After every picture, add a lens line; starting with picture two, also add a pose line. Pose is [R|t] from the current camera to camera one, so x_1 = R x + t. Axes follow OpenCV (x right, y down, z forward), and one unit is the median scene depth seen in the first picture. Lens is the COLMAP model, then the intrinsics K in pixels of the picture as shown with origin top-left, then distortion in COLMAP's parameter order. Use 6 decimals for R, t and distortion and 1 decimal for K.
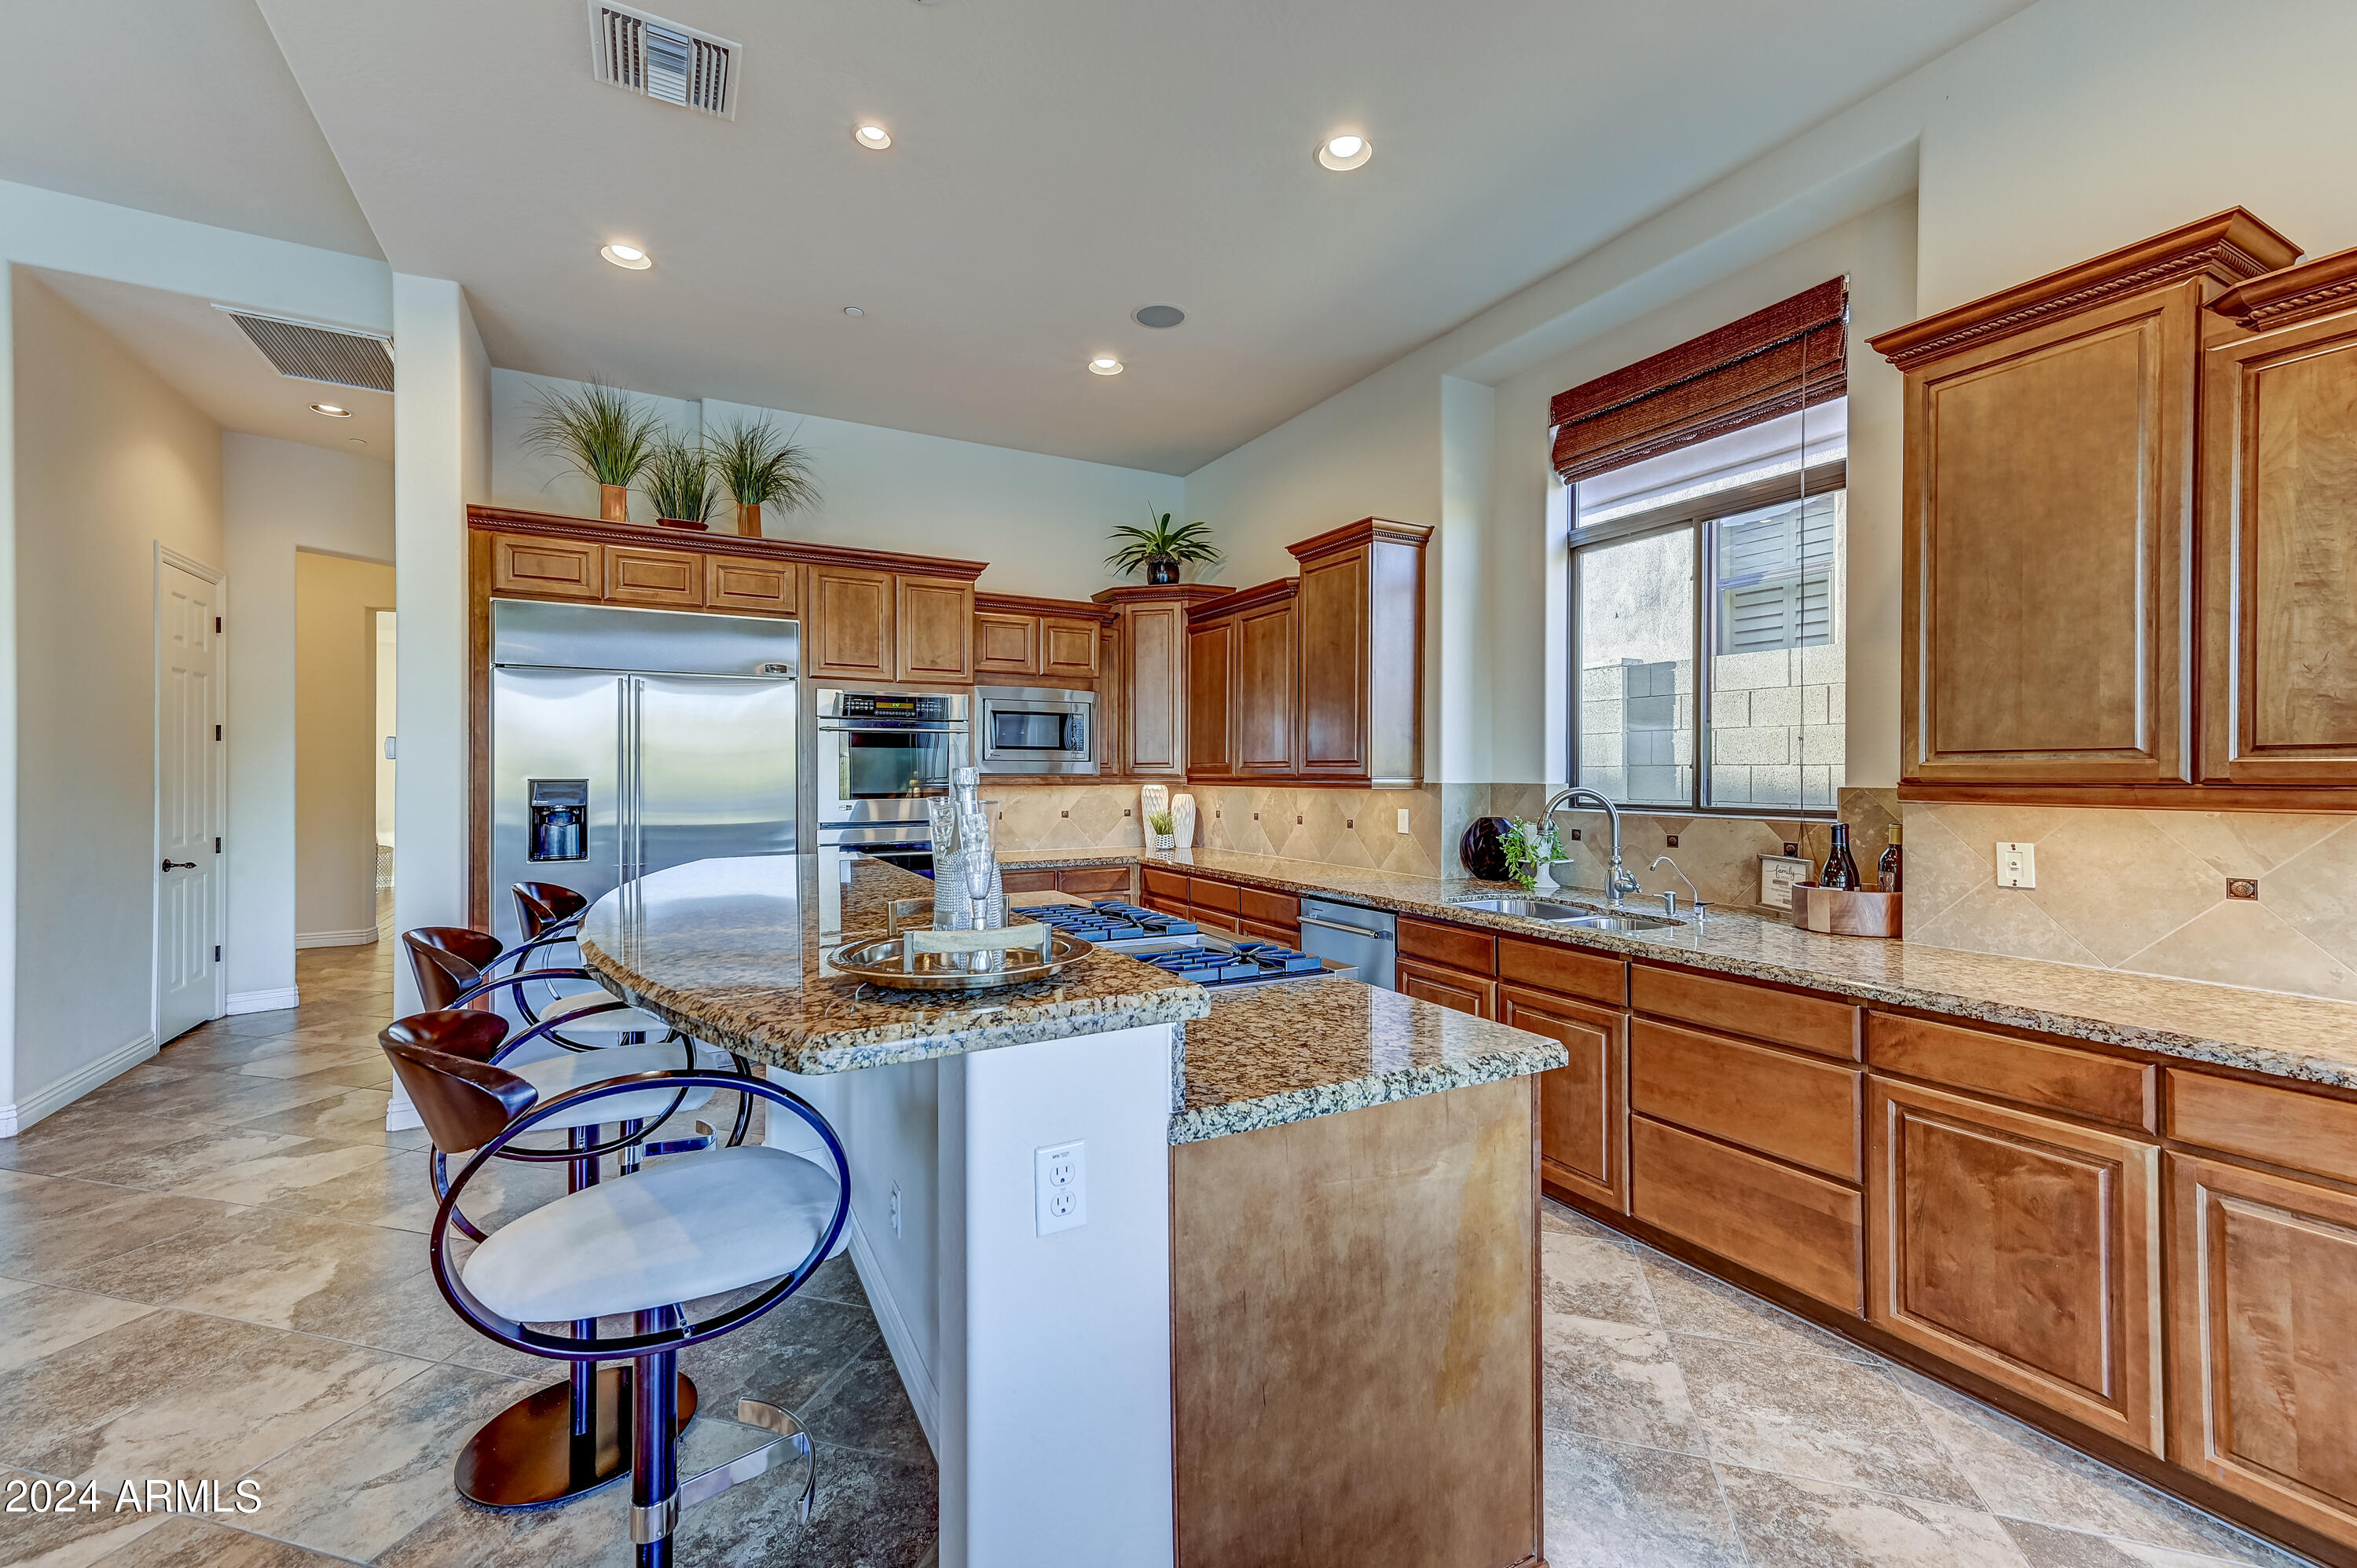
lens RADIAL K [[971.4, 0, 1181.8], [0, 971.4, 774.3], [0, 0, 1]] dist [0.019200, 0.000402]
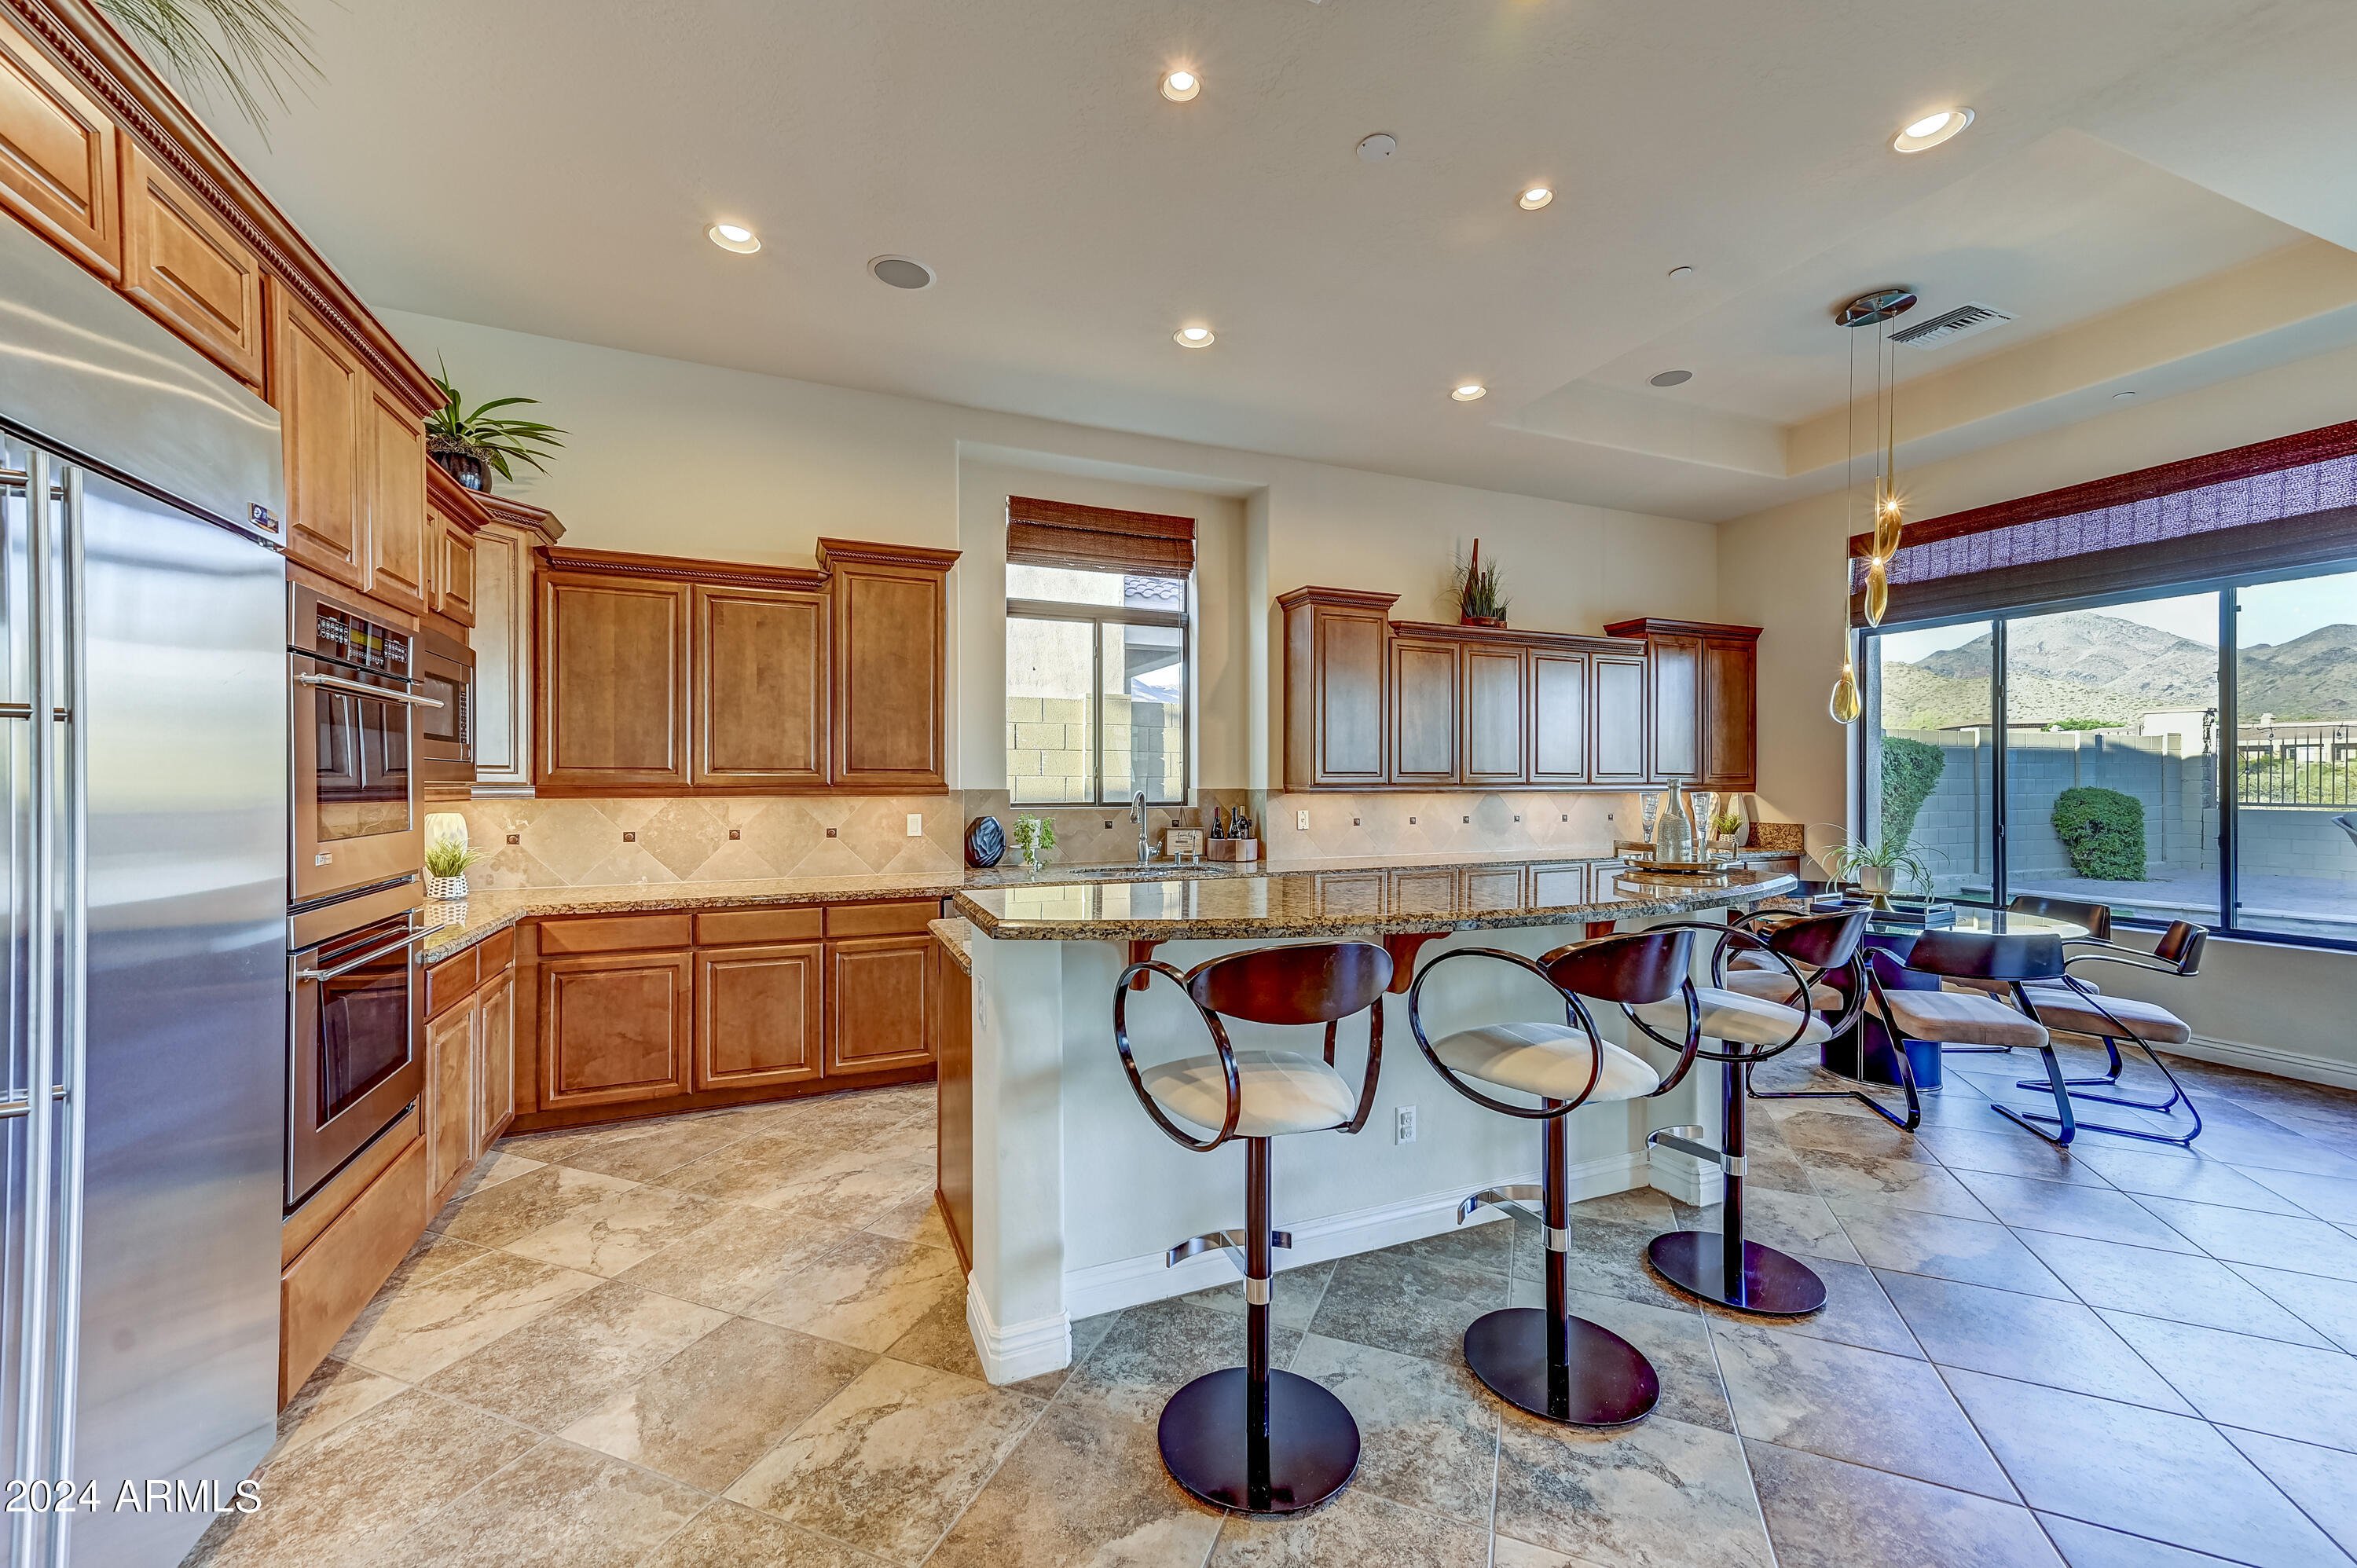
lens RADIAL K [[911.3, 0, 1189.1], [0, 911.3, 783.0], [0, 0, 1]] dist [0.016143, -0.000013]
pose [[0.095385, -0.003168, 0.995435, -0.796879], [0.001262, 0.999995, 0.003062, -0.002115], [-0.995440, 0.000964, 0.095389, 0.620680]]
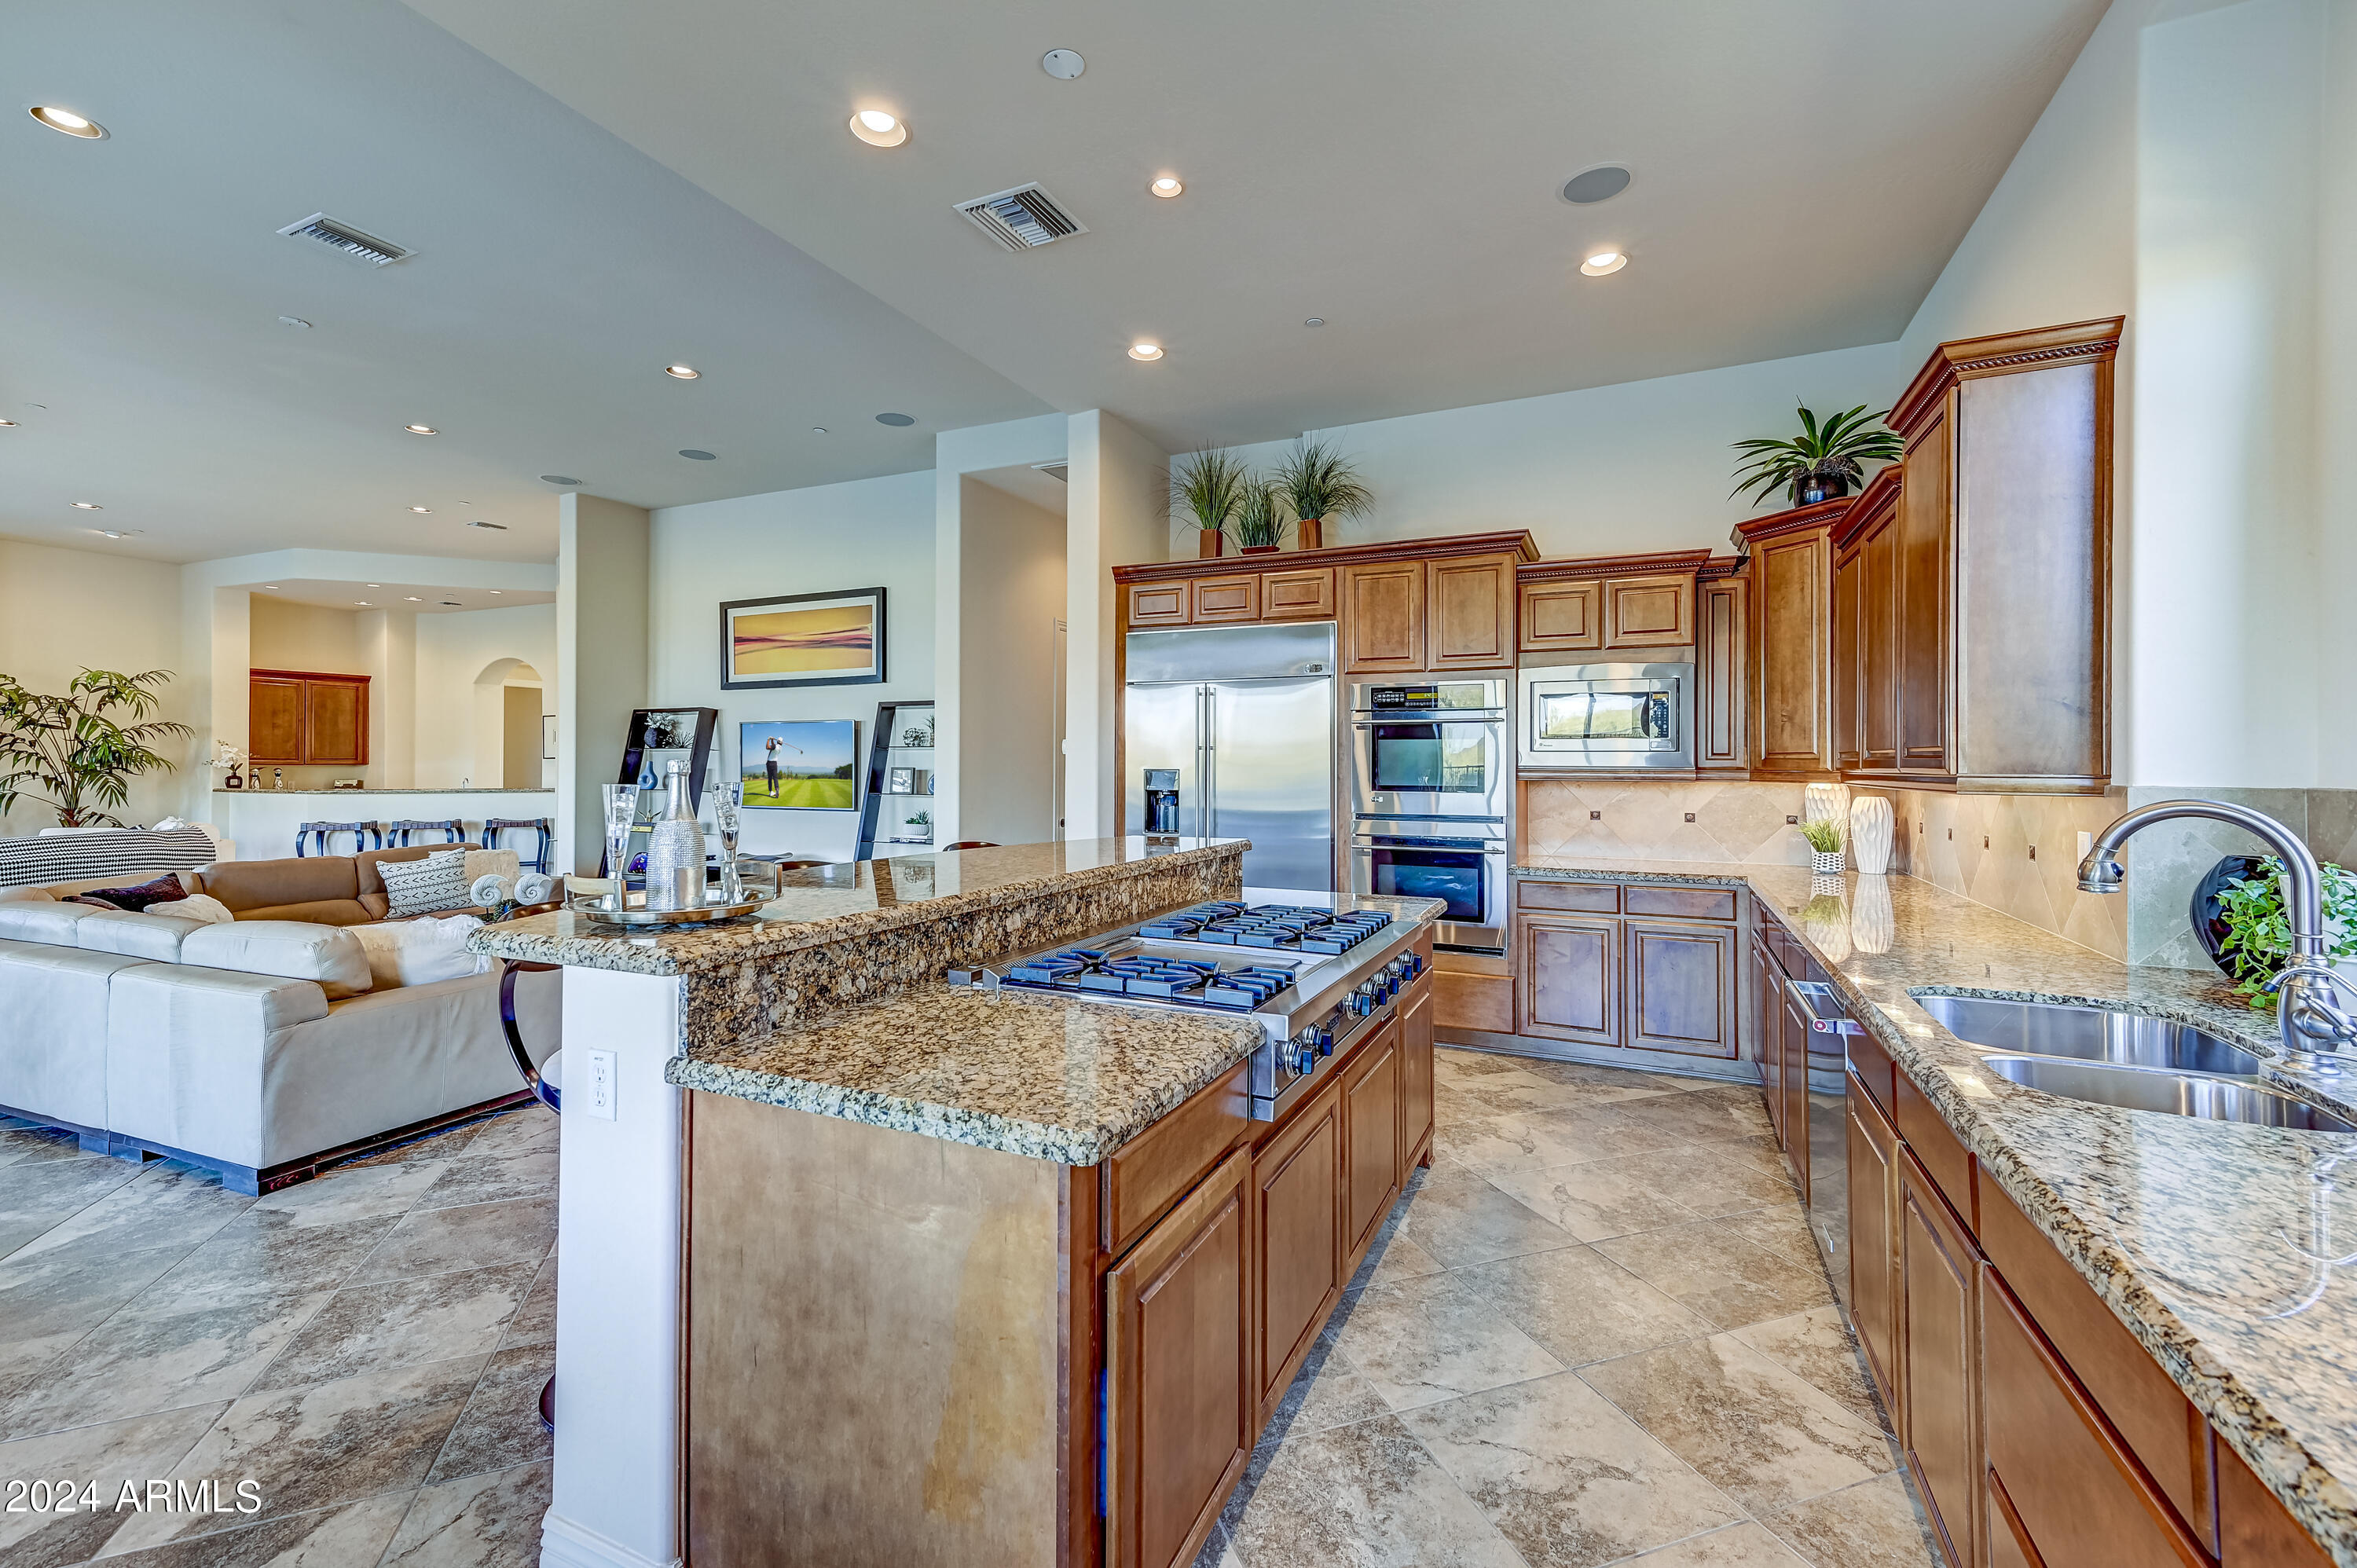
lens RADIAL K [[996.4, 0, 1178.4], [0, 996.4, 755.5], [0, 0, 1]] dist [0.020002, 0.001217]
pose [[0.588868, -0.005367, -0.808211, 0.410098], [-0.003516, 0.999951, -0.009202, -0.001090], [0.808221, 0.008260, 0.588821, 0.241285]]
